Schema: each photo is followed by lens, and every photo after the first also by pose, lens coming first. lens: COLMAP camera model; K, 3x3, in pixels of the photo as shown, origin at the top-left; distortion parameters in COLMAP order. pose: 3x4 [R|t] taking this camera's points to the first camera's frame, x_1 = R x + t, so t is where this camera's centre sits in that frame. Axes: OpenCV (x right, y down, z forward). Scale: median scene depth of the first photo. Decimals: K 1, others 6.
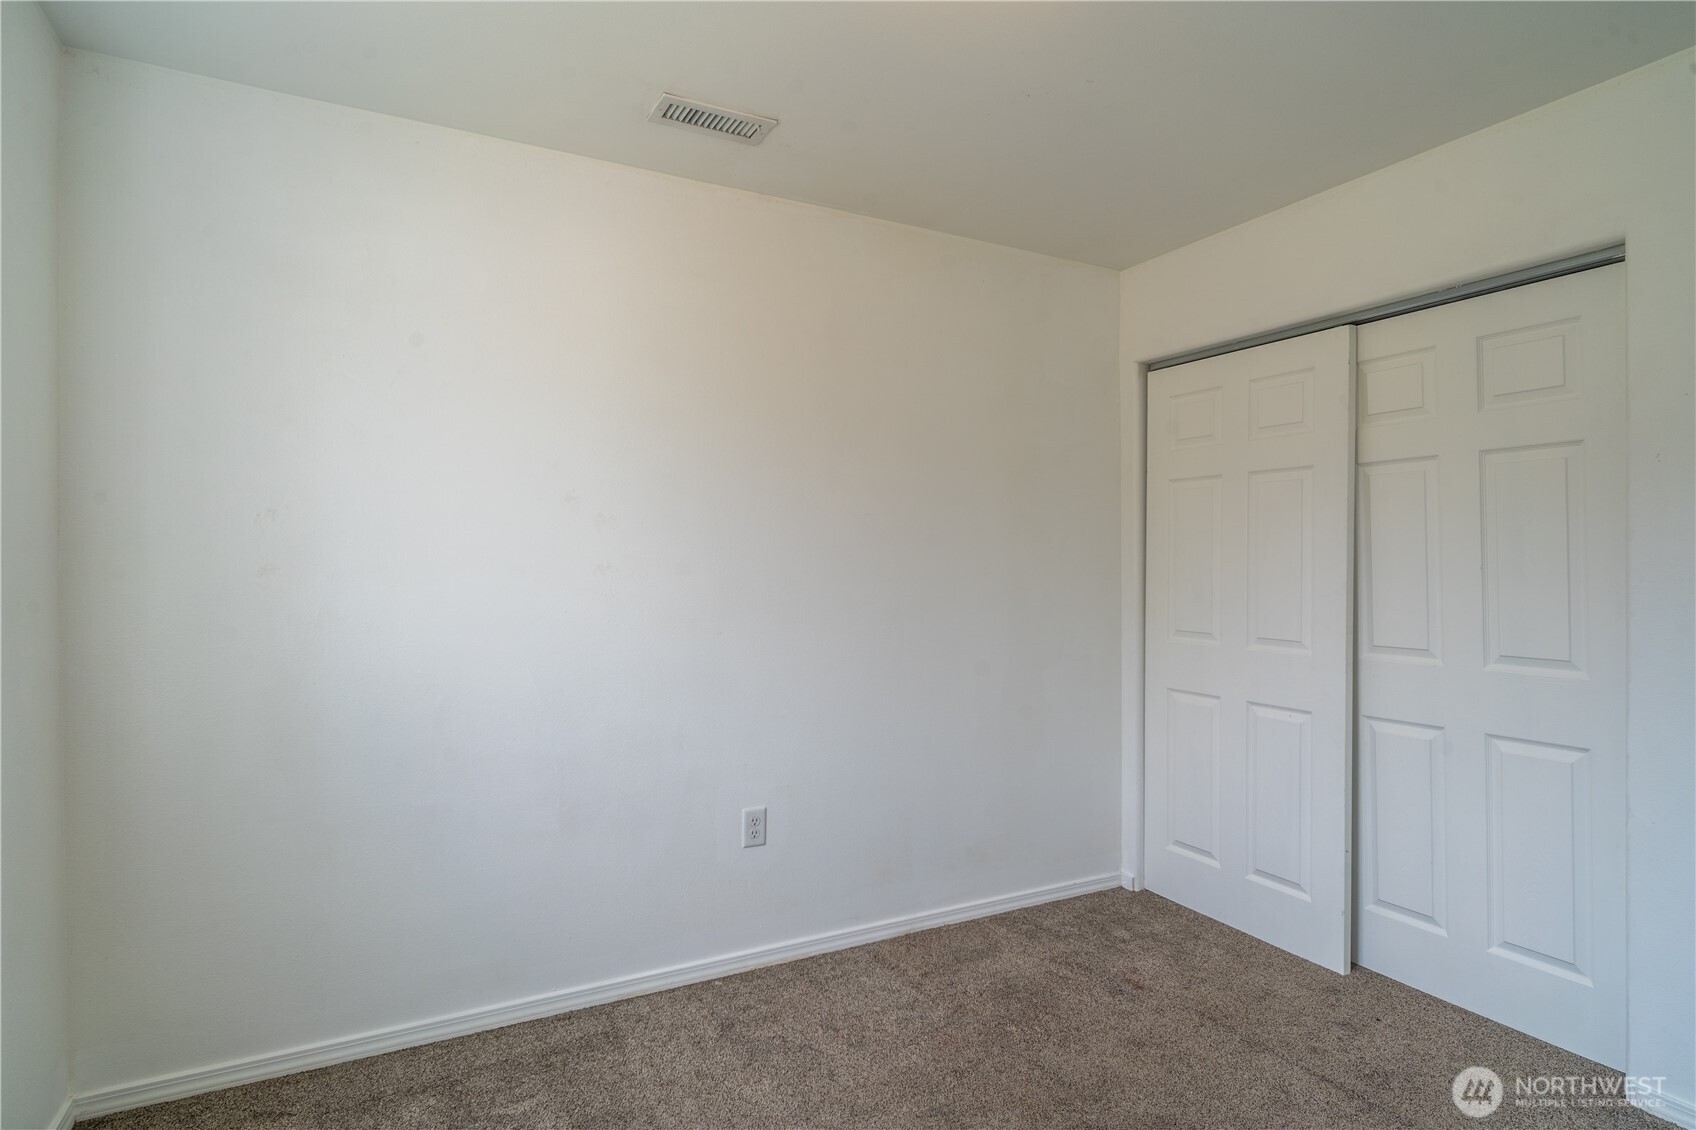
lens RADIAL K [[892.5, 0, 864.8], [0, 892.5, 559.1], [0, 0, 1]] dist [-0.009831, 0.002978]
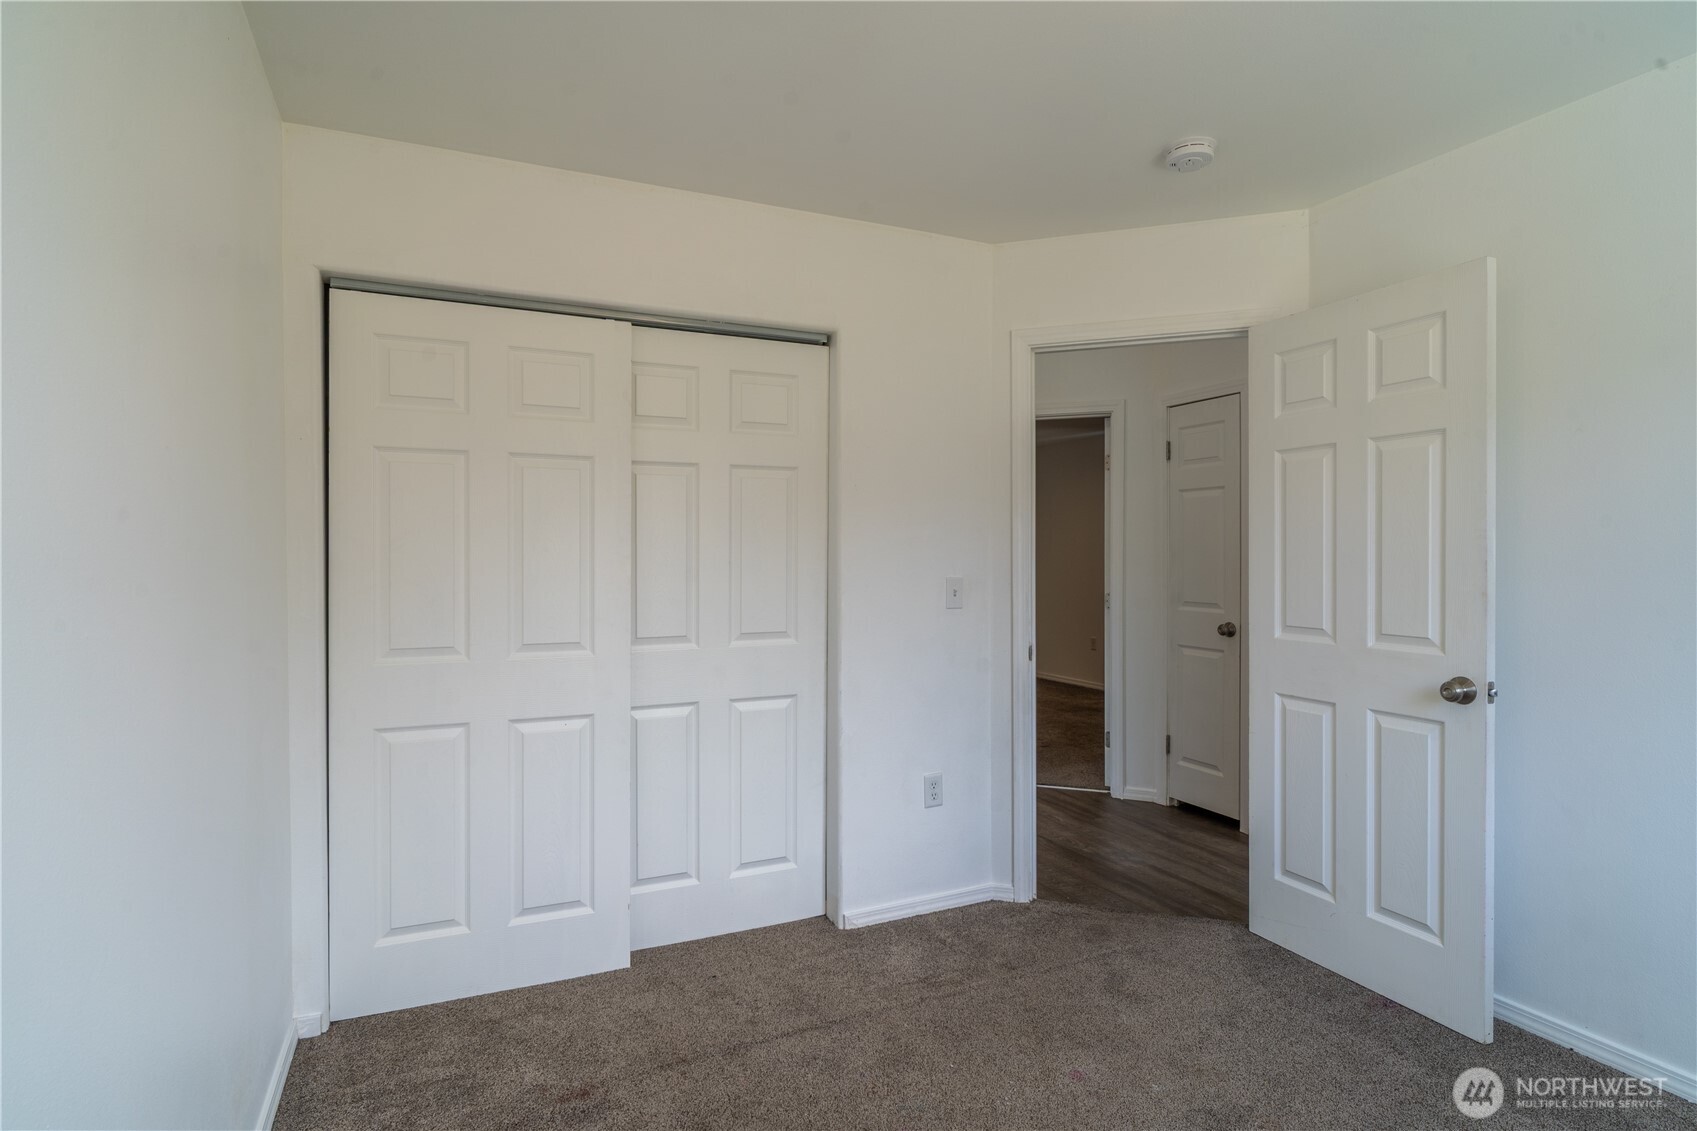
lens RADIAL K [[893.1, 0, 780.8], [0, 893.1, 564.8], [0, 0, 1]] dist [-0.009831, 0.002978]
pose [[0.078828, -0.011966, 0.996816, -0.516117], [-0.002603, 0.999922, 0.012209, -0.001932], [-0.996885, -0.003557, 0.078790, 0.852686]]
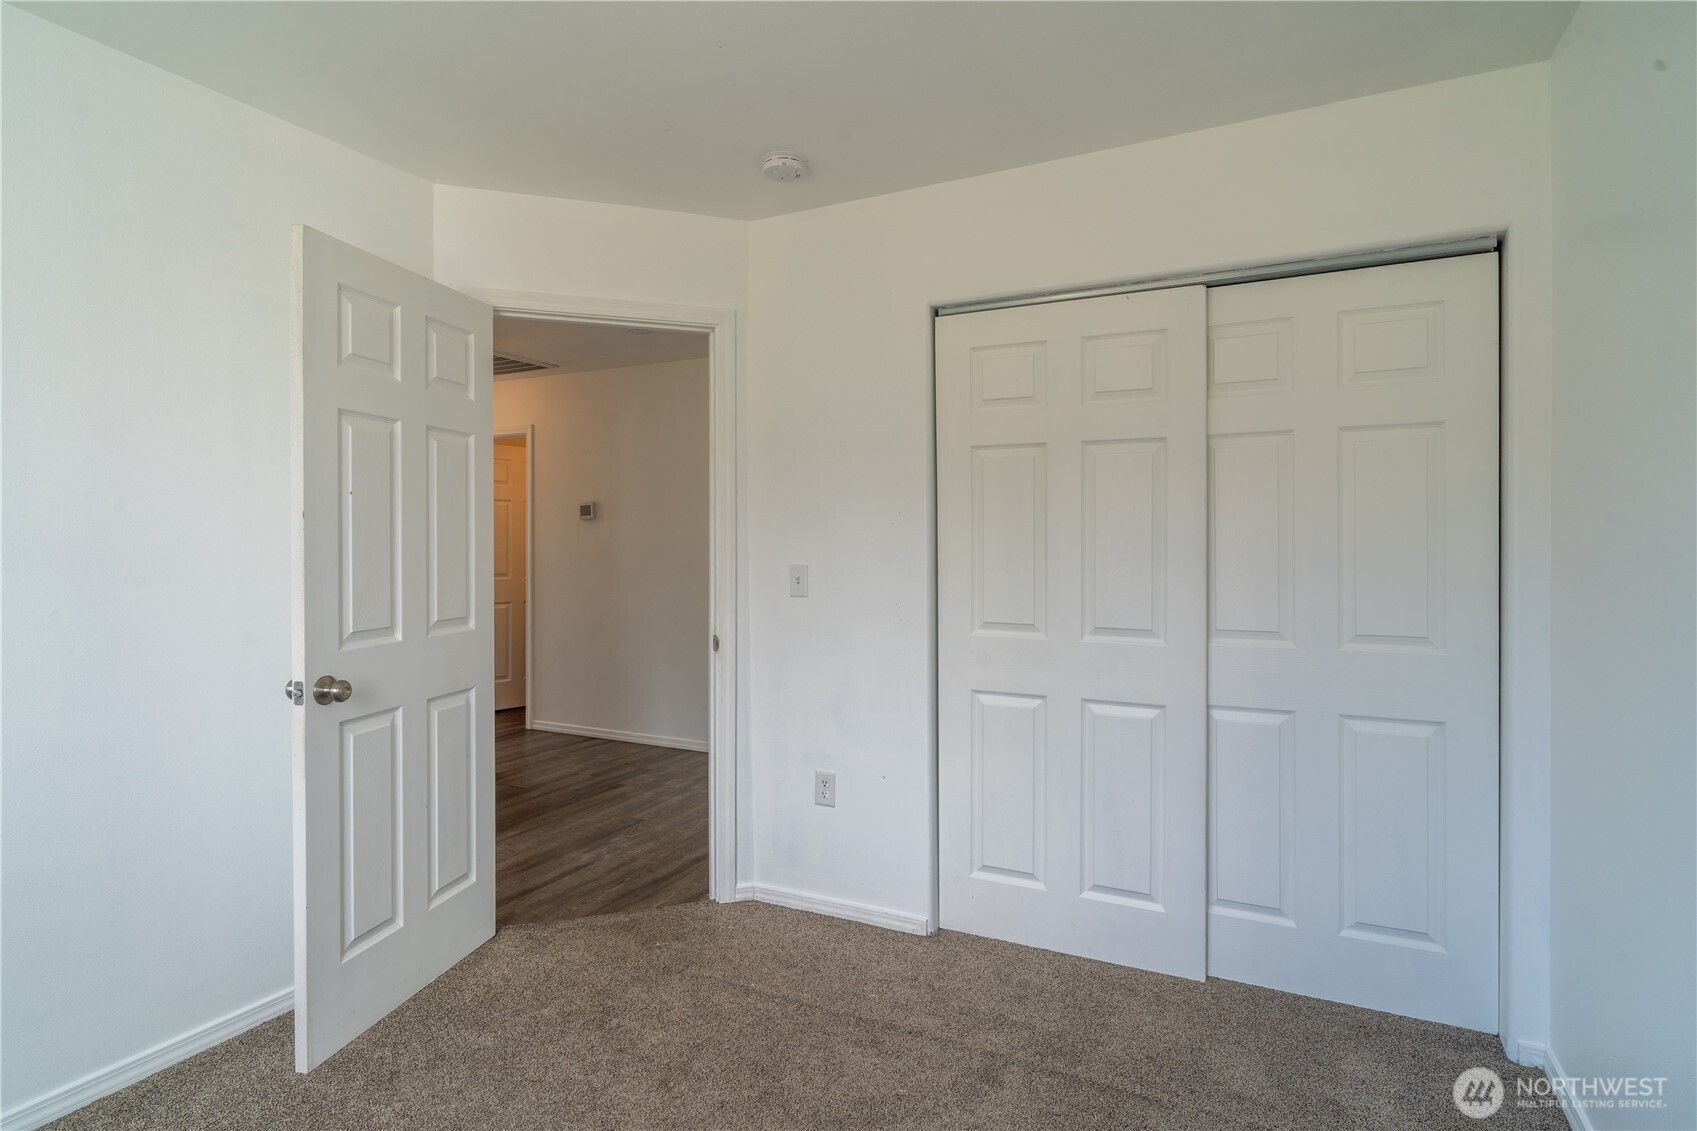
lens RADIAL K [[893.1, 0, 845.3], [0, 893.1, 559.0], [0, 0, 1]] dist [-0.009831, 0.002978]
pose [[0.843519, -0.009235, 0.537020, -0.148520], [-0.000600, 0.999835, 0.018136, 0.002659], [-0.537099, -0.015620, 0.843375, 0.229158]]
